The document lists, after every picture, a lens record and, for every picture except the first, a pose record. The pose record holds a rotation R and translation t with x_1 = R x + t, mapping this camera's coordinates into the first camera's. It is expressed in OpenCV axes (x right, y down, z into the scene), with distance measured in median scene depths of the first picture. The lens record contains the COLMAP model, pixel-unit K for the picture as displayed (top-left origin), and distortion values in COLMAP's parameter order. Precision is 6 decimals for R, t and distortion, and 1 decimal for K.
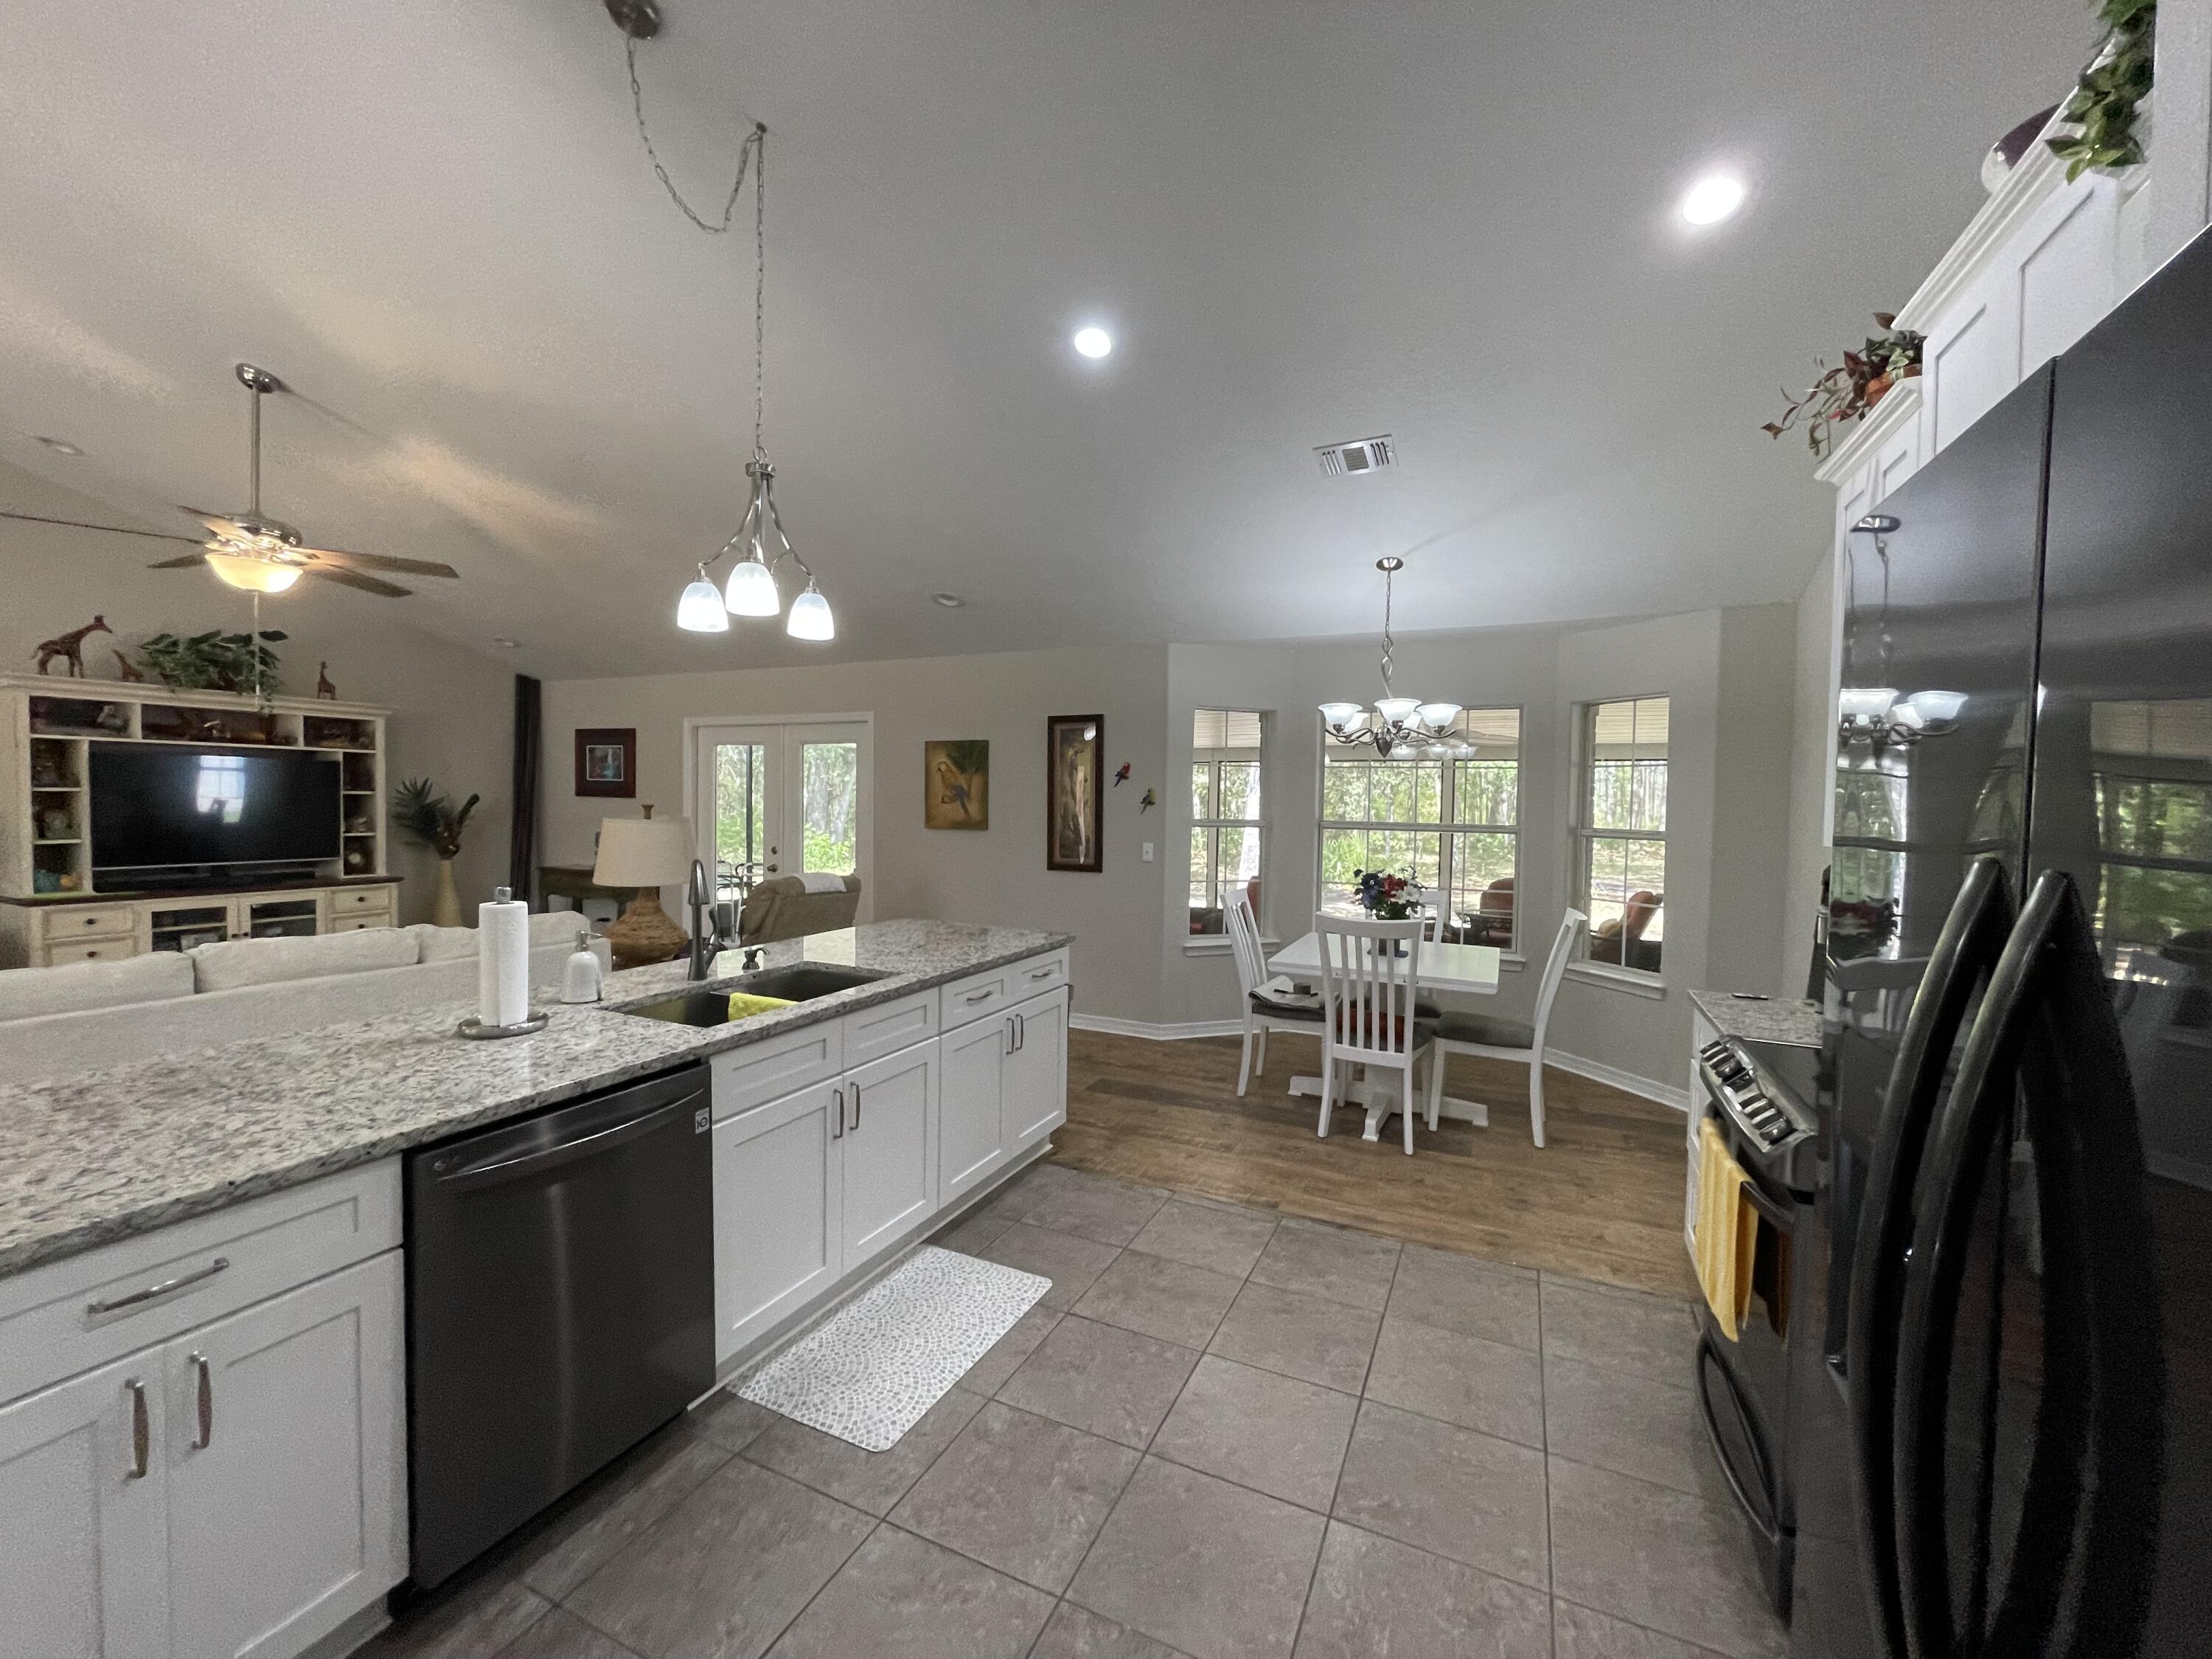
lens RADIAL K [[882.9, 0, 1108.0], [0, 882.9, 825.8], [0, 0, 1]] dist [0.002940, 0.000156]
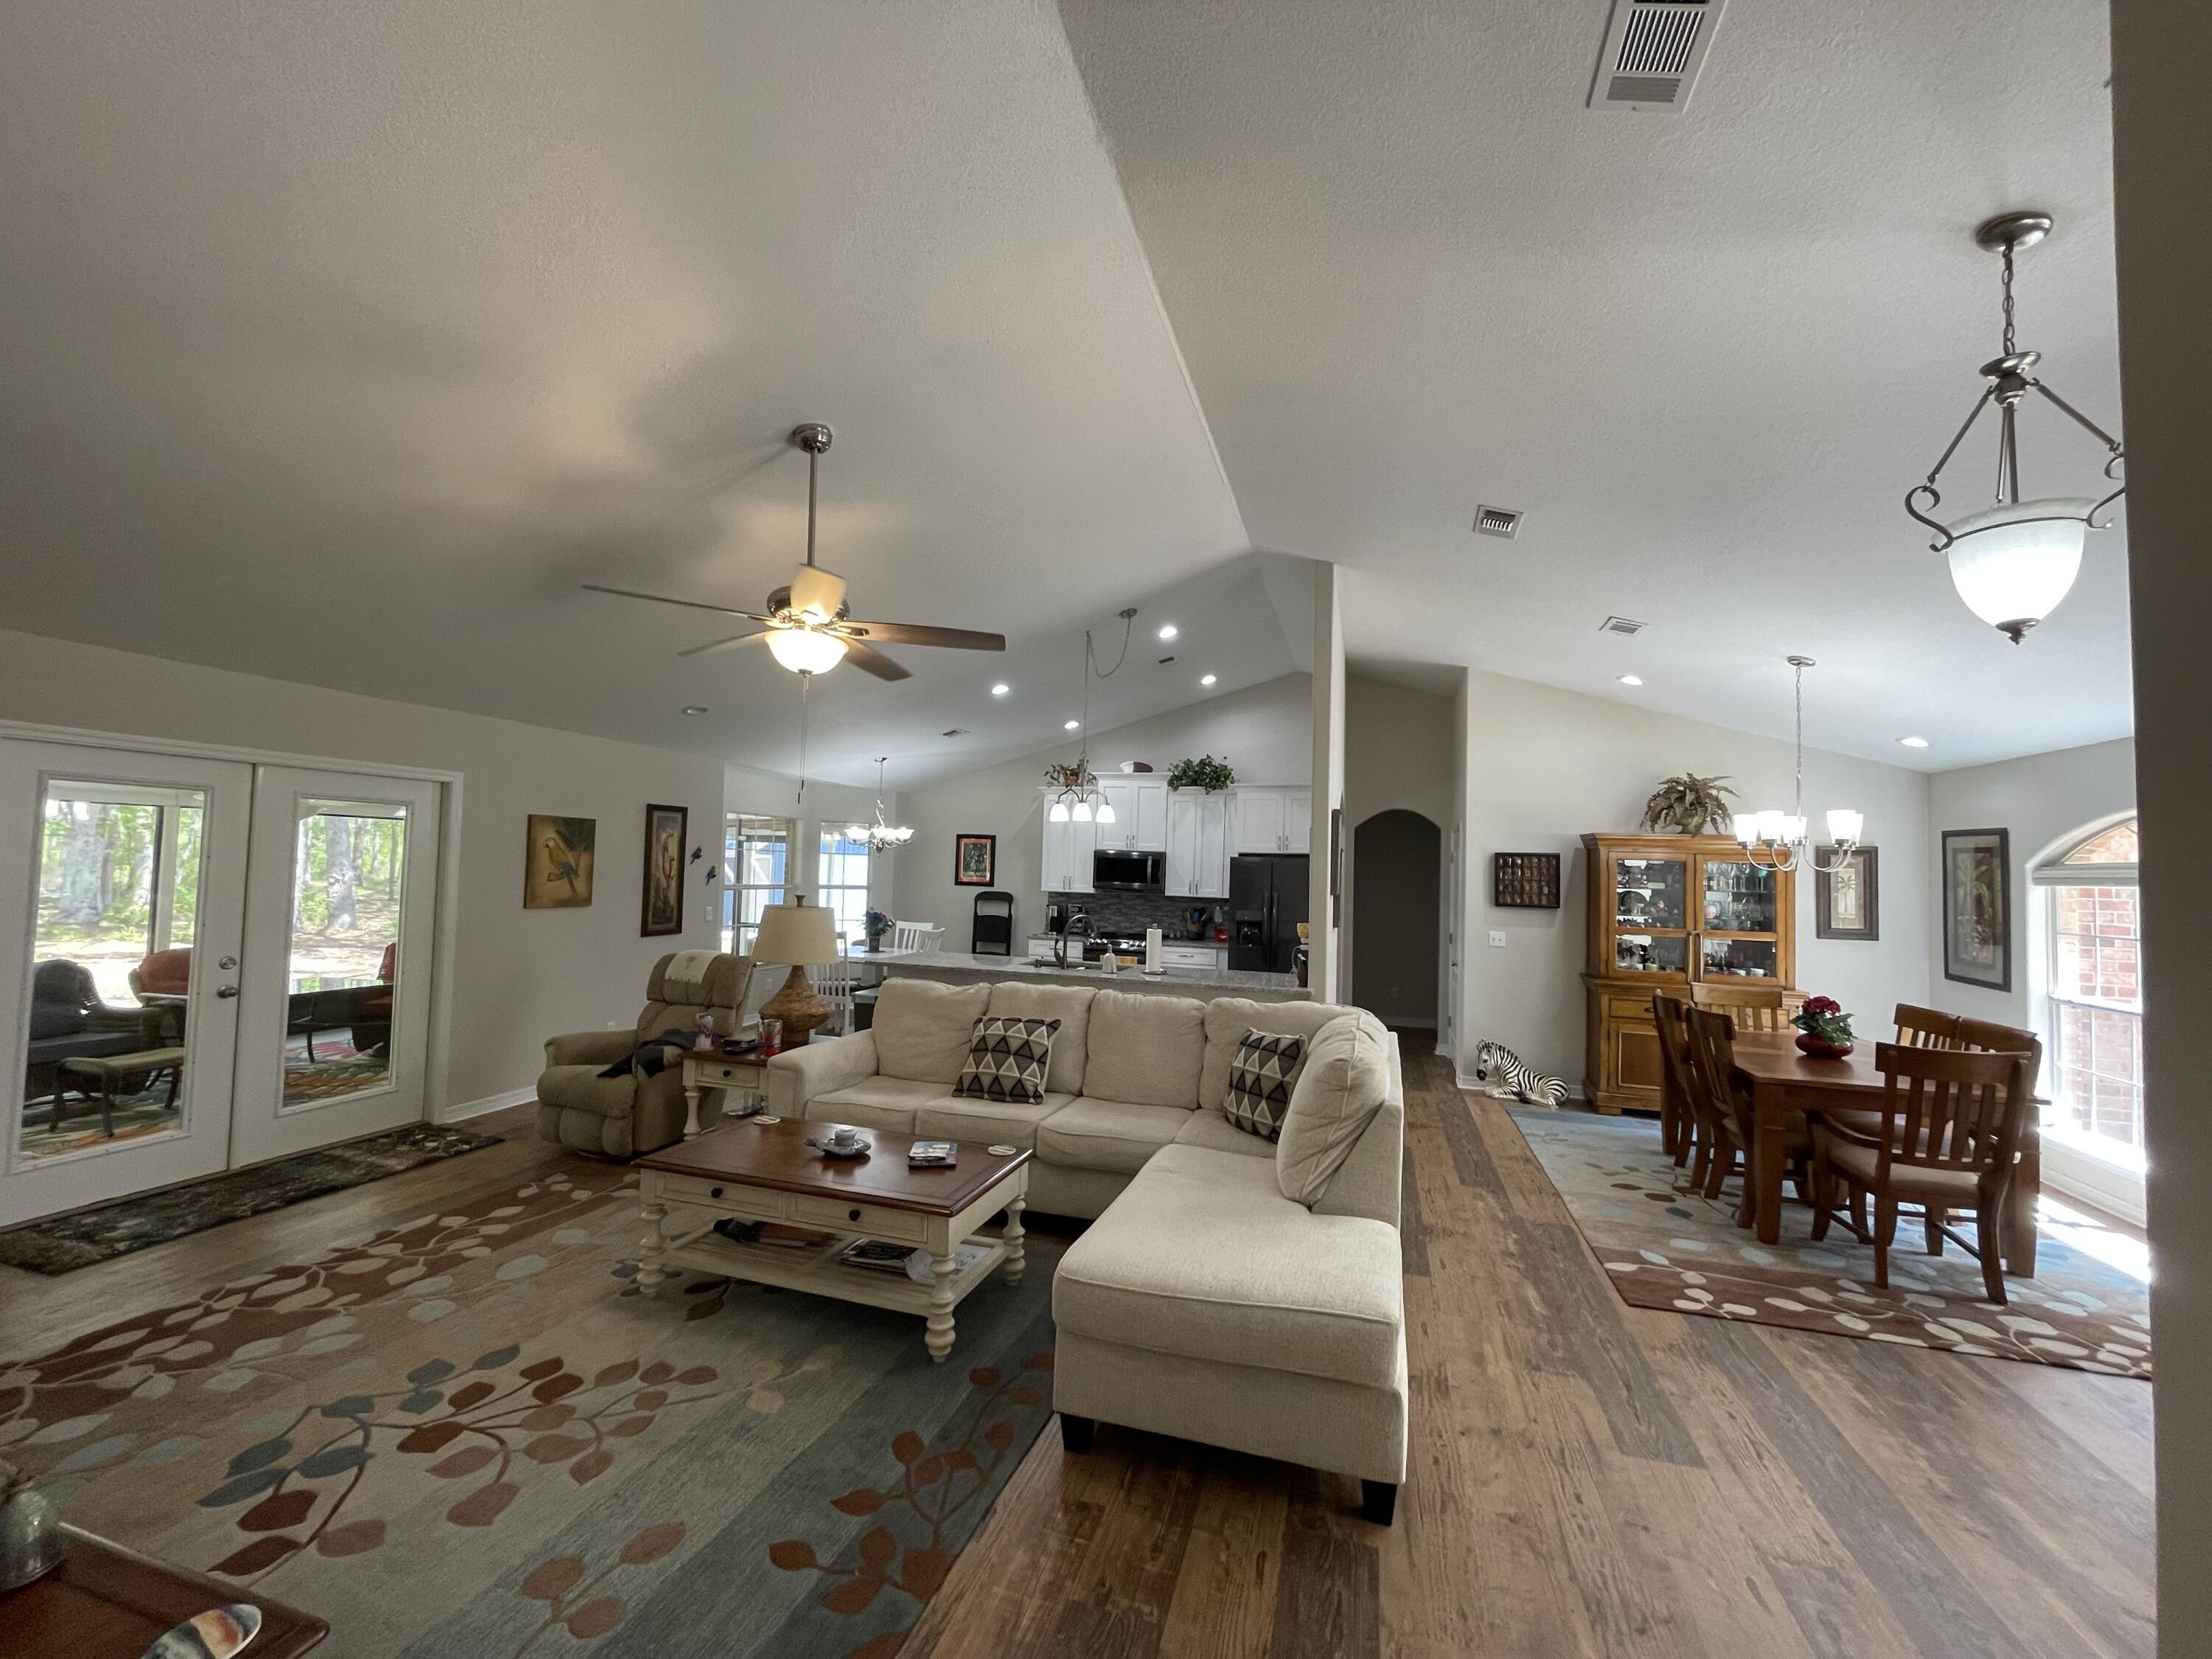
lens RADIAL K [[882.9, 0, 1100.8], [0, 882.9, 831.3], [0, 0, 1]] dist [0.002940, 0.000156]
pose [[-0.122083, 0.027457, 0.992140, -1.231816], [0.010591, 0.999596, -0.026360, -0.048633], [-0.992463, 0.007290, -0.122325, 0.531755]]
